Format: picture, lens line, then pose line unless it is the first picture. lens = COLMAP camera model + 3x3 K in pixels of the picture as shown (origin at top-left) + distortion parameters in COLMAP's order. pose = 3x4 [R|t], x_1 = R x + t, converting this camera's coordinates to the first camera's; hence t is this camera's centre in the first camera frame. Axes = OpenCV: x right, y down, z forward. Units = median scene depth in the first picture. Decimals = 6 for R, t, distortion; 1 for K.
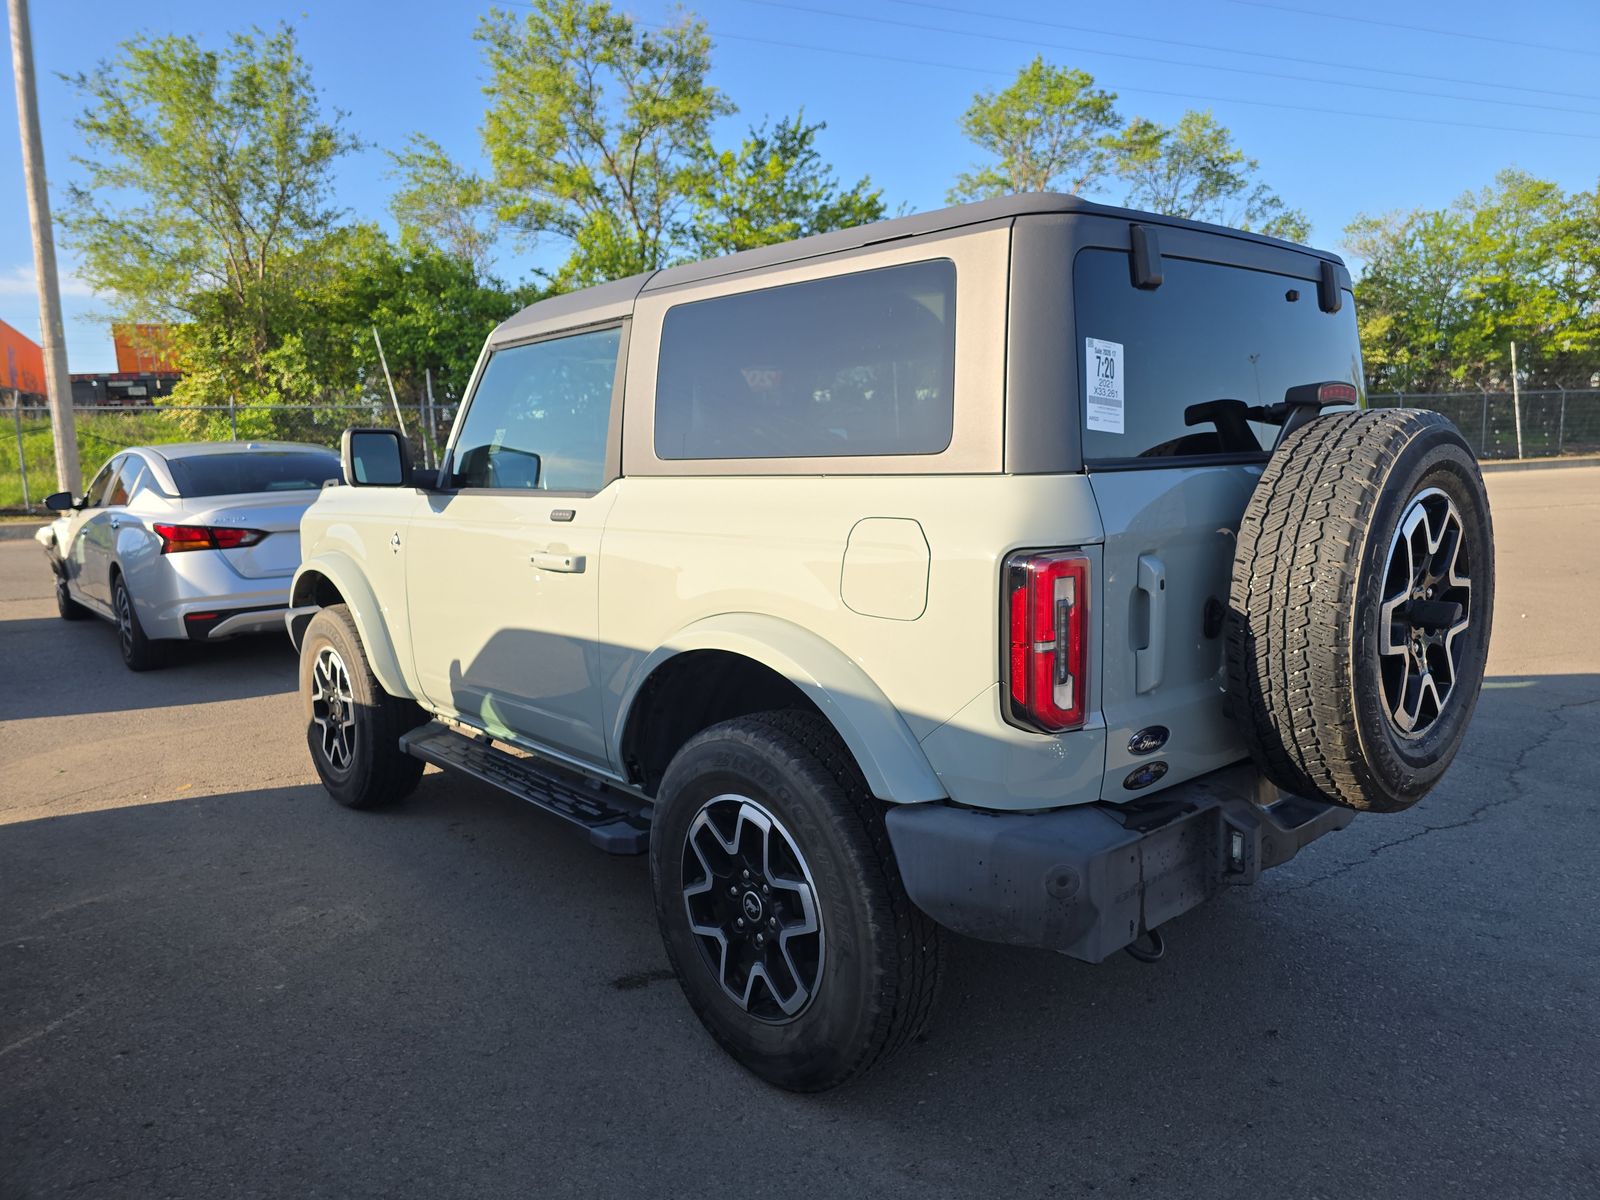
lens RADIAL K [[1059.8, 0, 792.0], [0, 1059.8, 592.9], [0, 0, 1]] dist [0.020846, -0.004060]
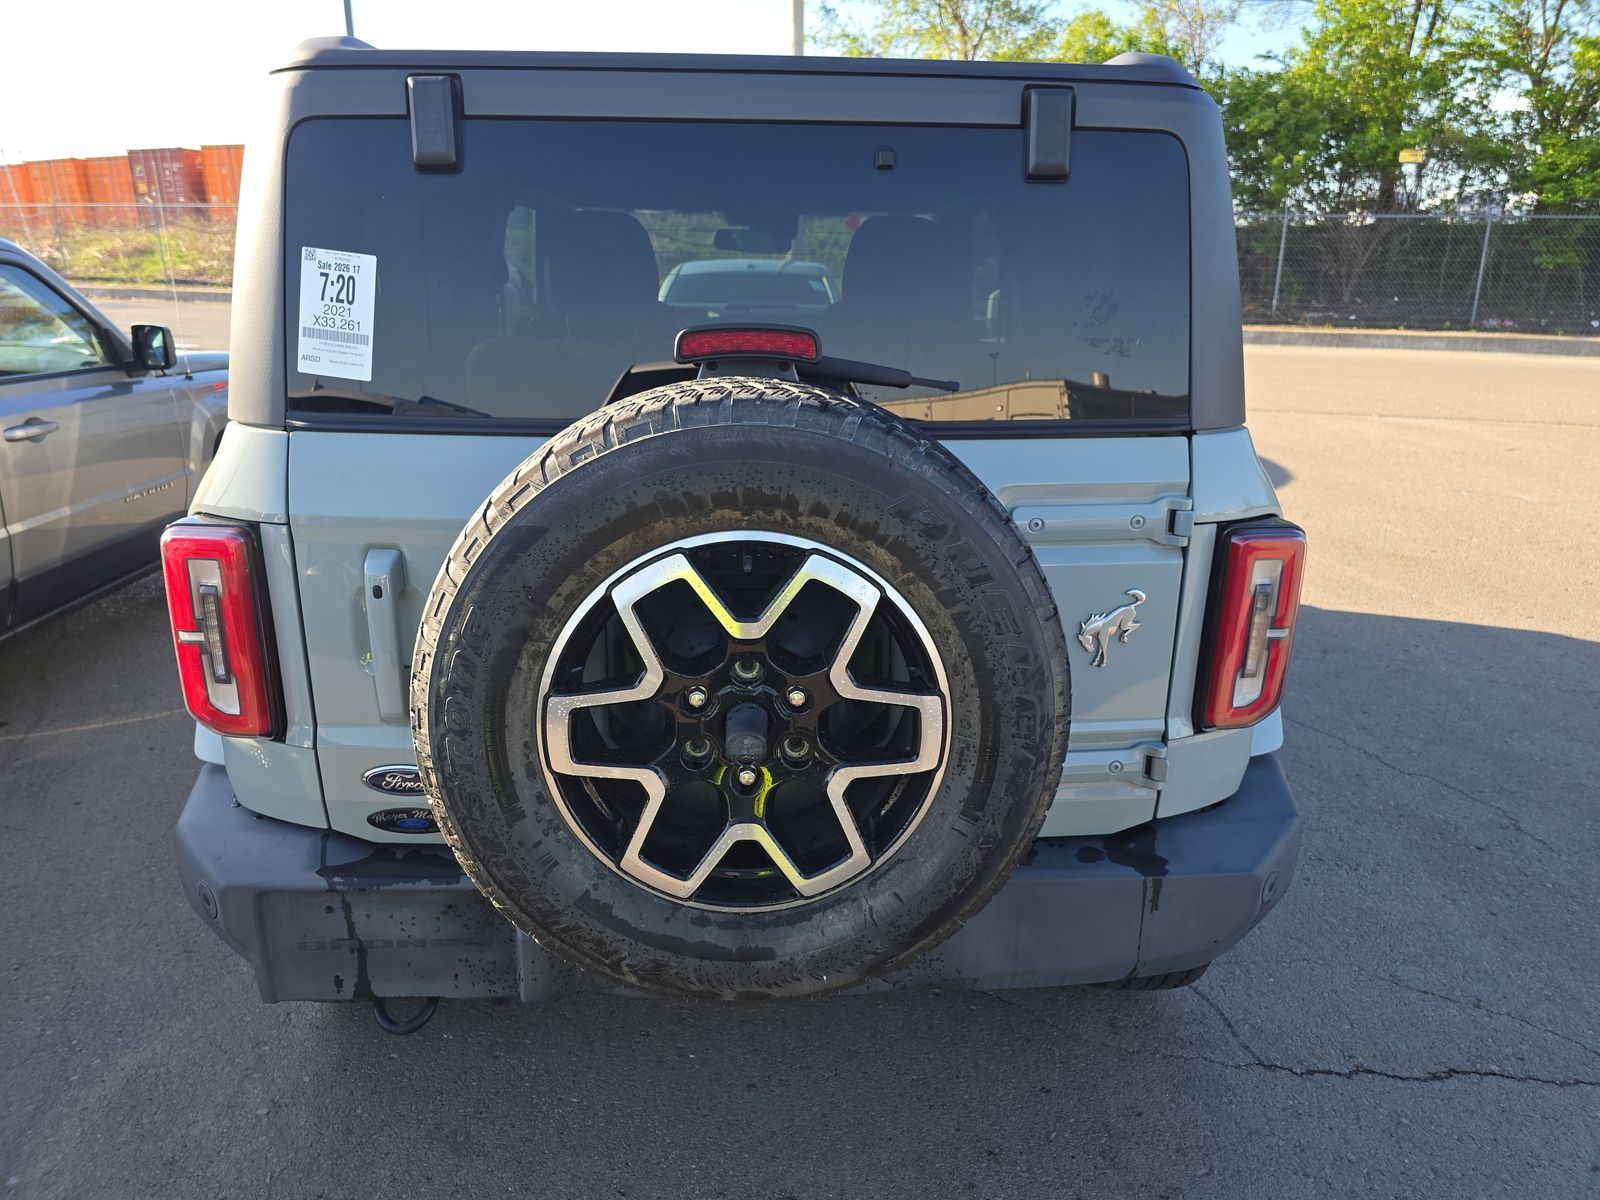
lens RADIAL K [[1059.8, 0, 792.0], [0, 1059.8, 592.9], [0, 0, 1]] dist [0.020846, -0.004060]
pose [[0.788646, 0.221852, -0.573428, 1.000196], [-0.120126, 0.970257, 0.210169, -0.198054], [0.602999, -0.096866, 0.791839, 0.578266]]
